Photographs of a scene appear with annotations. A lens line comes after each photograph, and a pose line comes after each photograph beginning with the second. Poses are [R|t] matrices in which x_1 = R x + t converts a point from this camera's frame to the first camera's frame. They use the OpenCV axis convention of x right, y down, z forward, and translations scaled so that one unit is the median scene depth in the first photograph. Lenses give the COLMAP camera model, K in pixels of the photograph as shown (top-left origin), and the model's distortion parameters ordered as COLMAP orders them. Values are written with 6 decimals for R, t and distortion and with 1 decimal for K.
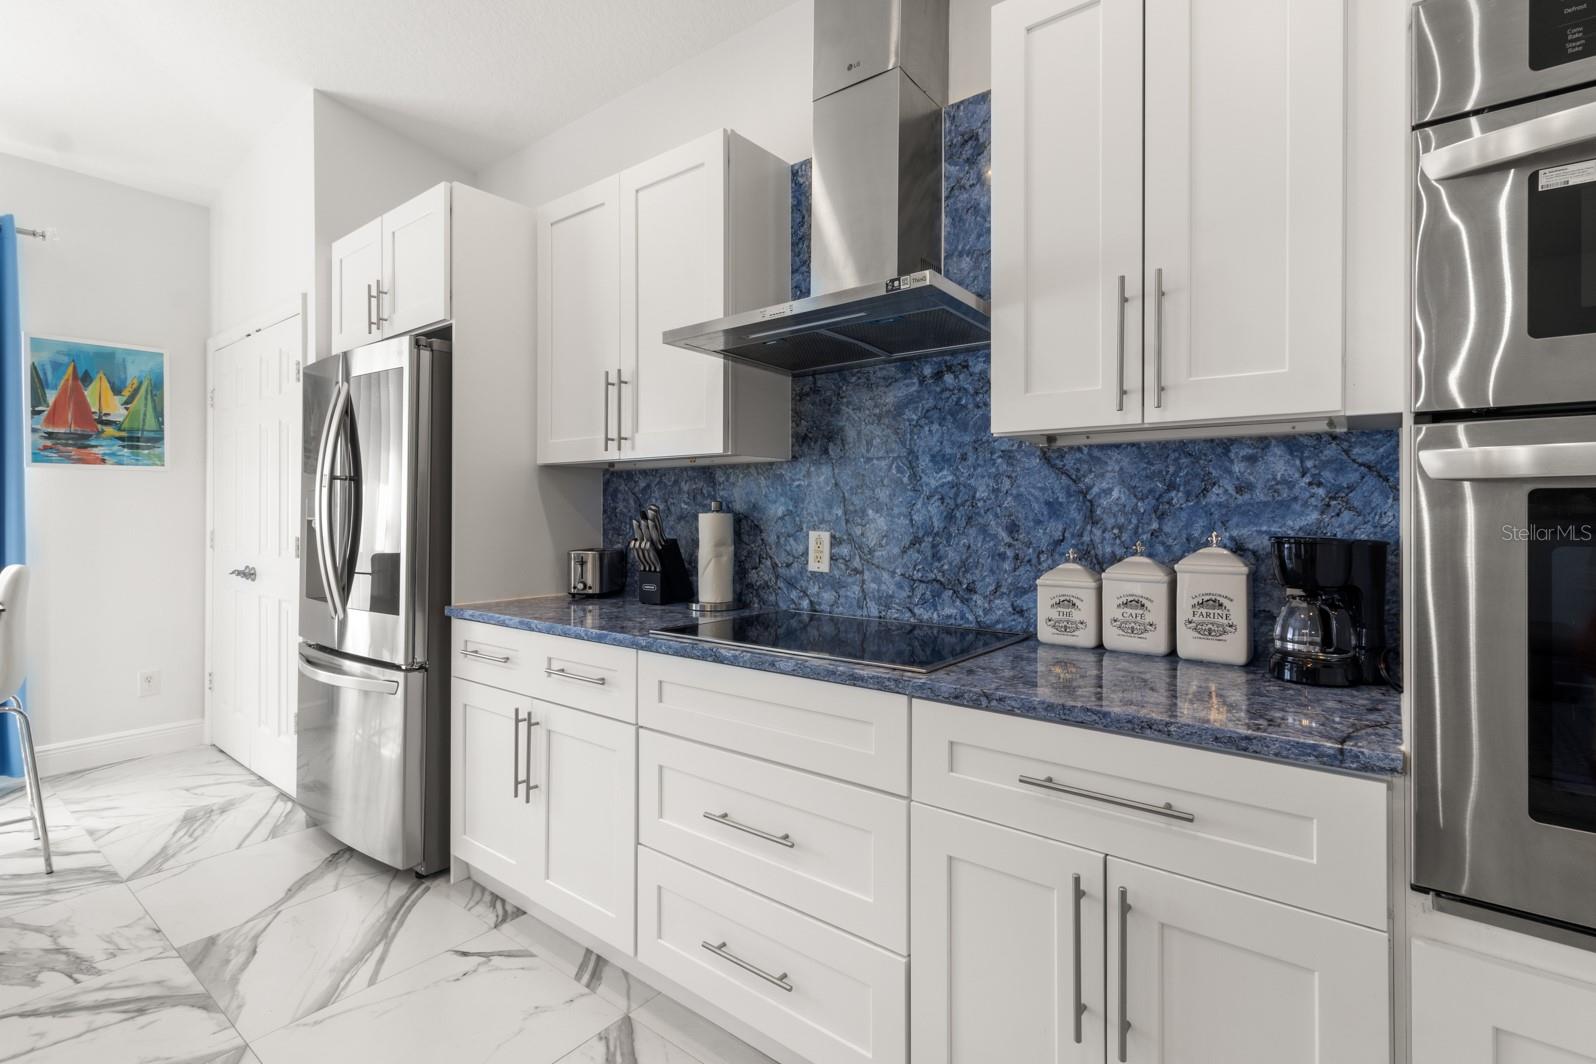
lens RADIAL K [[745.5, 0, 803.9], [0, 745.5, 512.5], [0, 0, 1]] dist [0.002075, 0.000005]
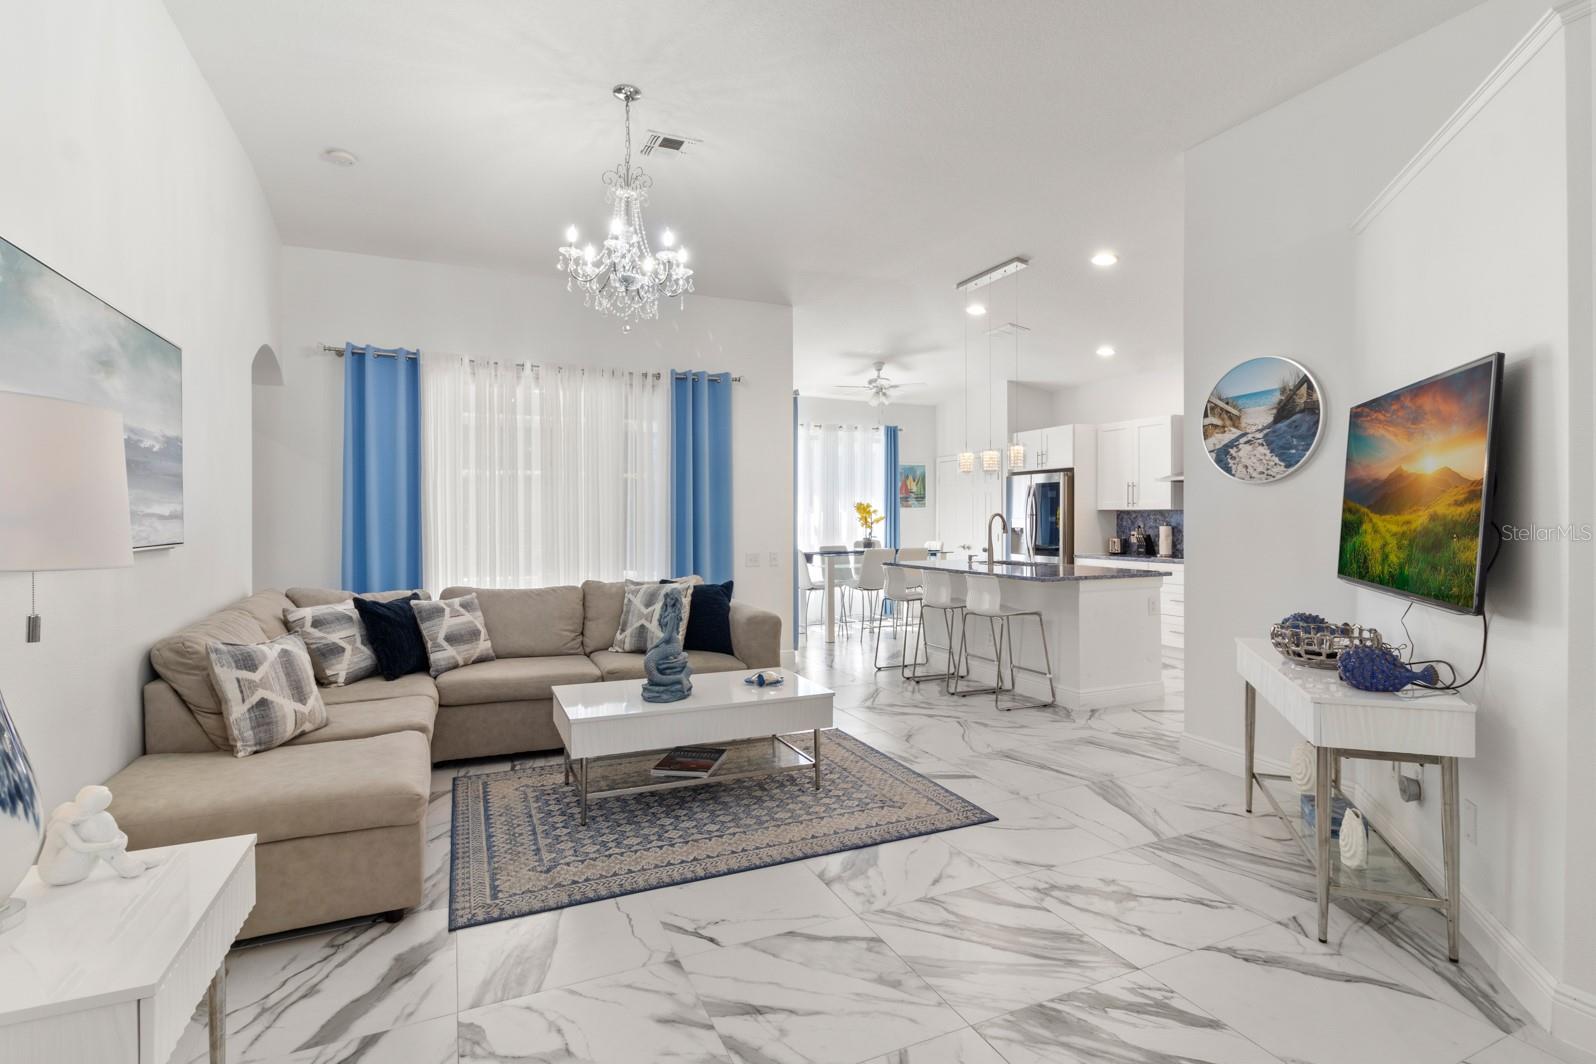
lens RADIAL K [[769.7, 0, 798.0], [0, 769.7, 532.0], [0, 0, 1]] dist [-0.000491, -0.000230]
pose [[0.892550, 0.004595, -0.450925, -0.044652], [0.003693, 0.999840, 0.017499, -0.042914], [0.450933, -0.017284, 0.892390, -2.963360]]
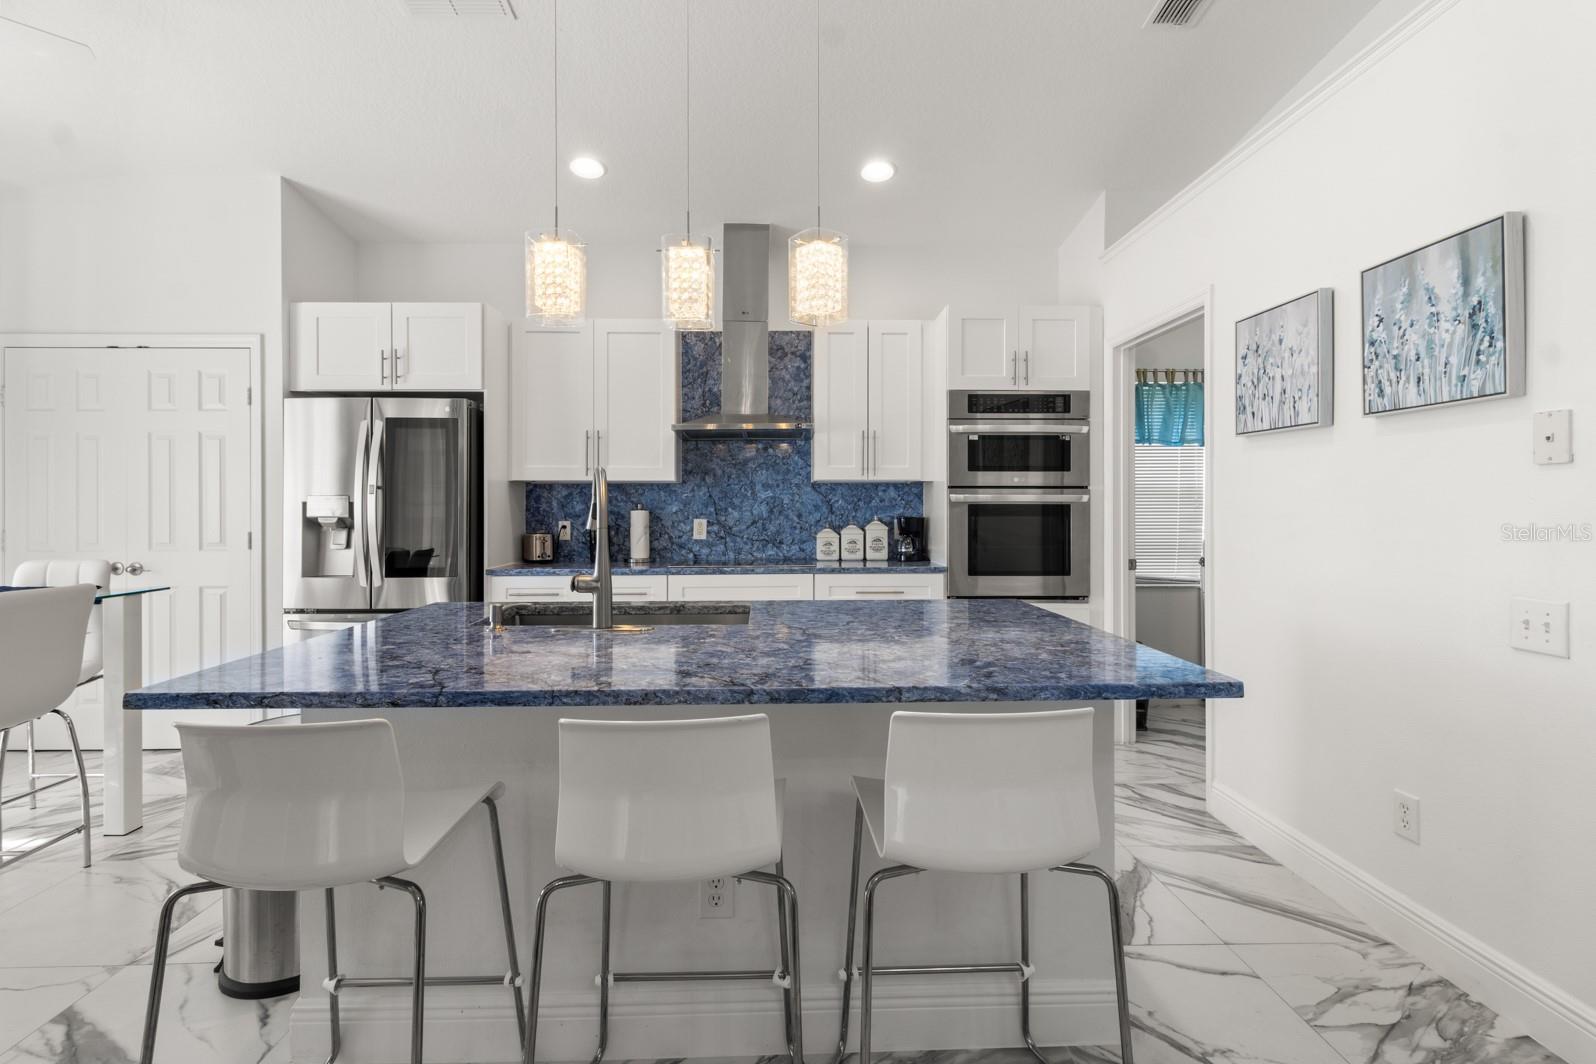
lens RADIAL K [[745.5, 0, 803.9], [0, 745.5, 512.5], [0, 0, 1]] dist [0.002075, 0.000005]
pose [[0.762598, -0.008828, 0.646812, -1.153084], [0.003623, 0.999949, 0.009377, -0.011382], [-0.646862, -0.004808, 0.762592, -0.770176]]
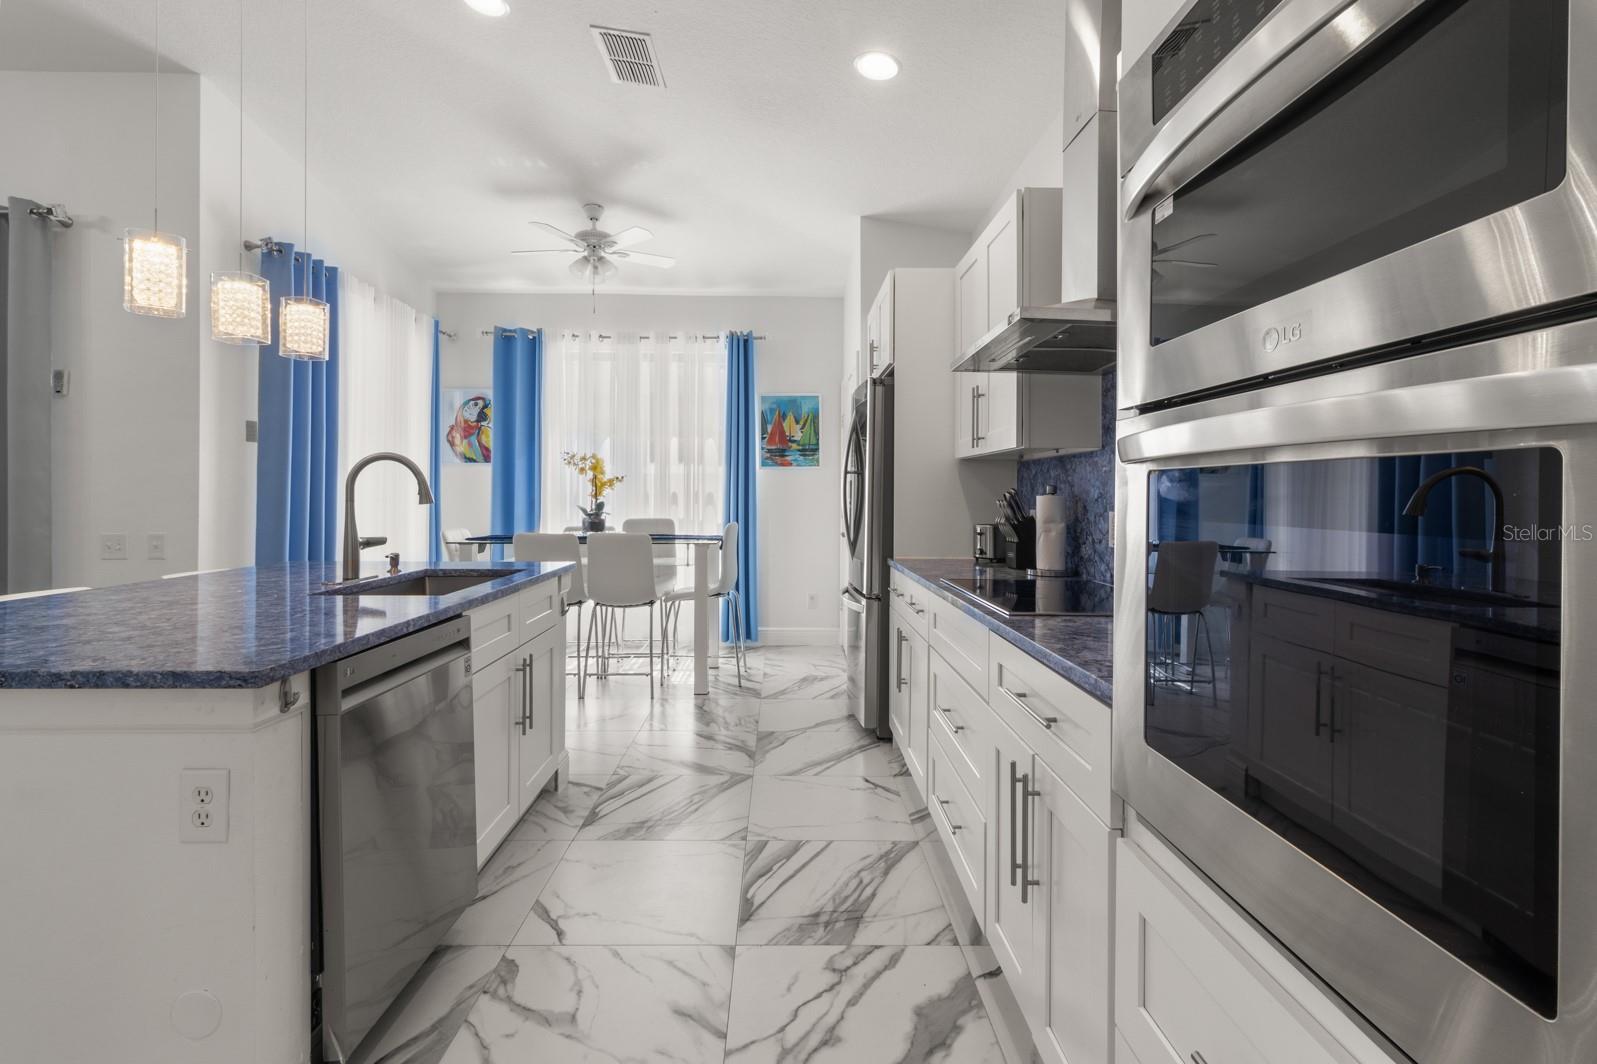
lens RADIAL K [[748.2, 0, 793.1], [0, 748.2, 499.3], [0, 0, 1]] dist [0.001836, 0.000166]
pose [[0.626076, 0.006457, -0.779735, 0.643559], [-0.004853, 0.999979, 0.004384, 0.004055], [0.779747, 0.001039, 0.626094, -0.085955]]
